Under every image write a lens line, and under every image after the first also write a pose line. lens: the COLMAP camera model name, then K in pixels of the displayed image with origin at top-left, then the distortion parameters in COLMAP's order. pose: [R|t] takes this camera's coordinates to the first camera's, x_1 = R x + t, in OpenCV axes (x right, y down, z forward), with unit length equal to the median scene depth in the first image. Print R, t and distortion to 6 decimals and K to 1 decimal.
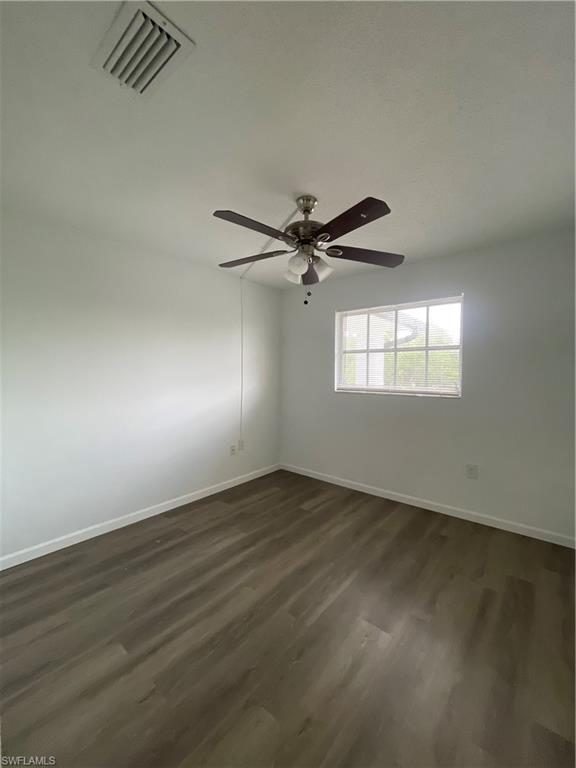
lens RADIAL K [[313.4, 0, 286.7], [0, 313.4, 386.1], [0, 0, 1]] dist [-0.002180, 0.000819]
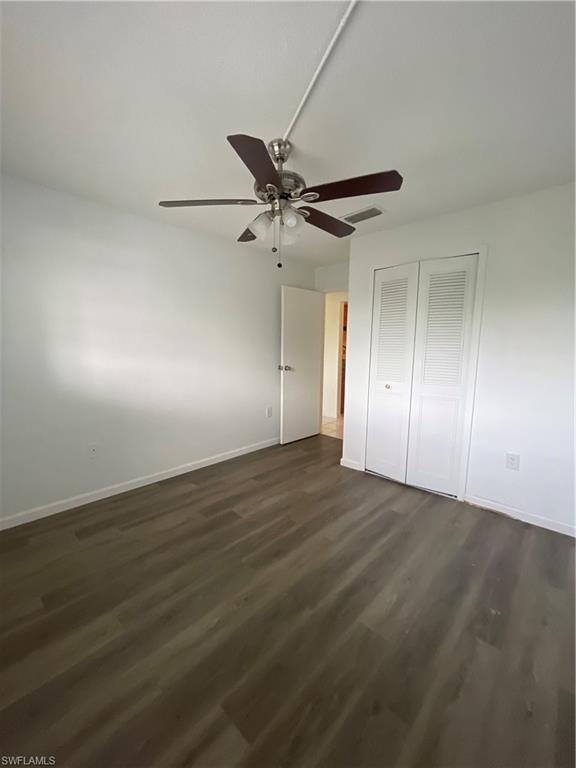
lens RADIAL K [[313.4, 0, 286.7], [0, 313.4, 386.1], [0, 0, 1]] dist [-0.002180, 0.000819]
pose [[-0.998190, -0.025499, 0.054471, -0.010996], [-0.015782, 0.984989, 0.171897, -0.071928], [-0.058036, 0.170726, -0.983608, 1.735318]]
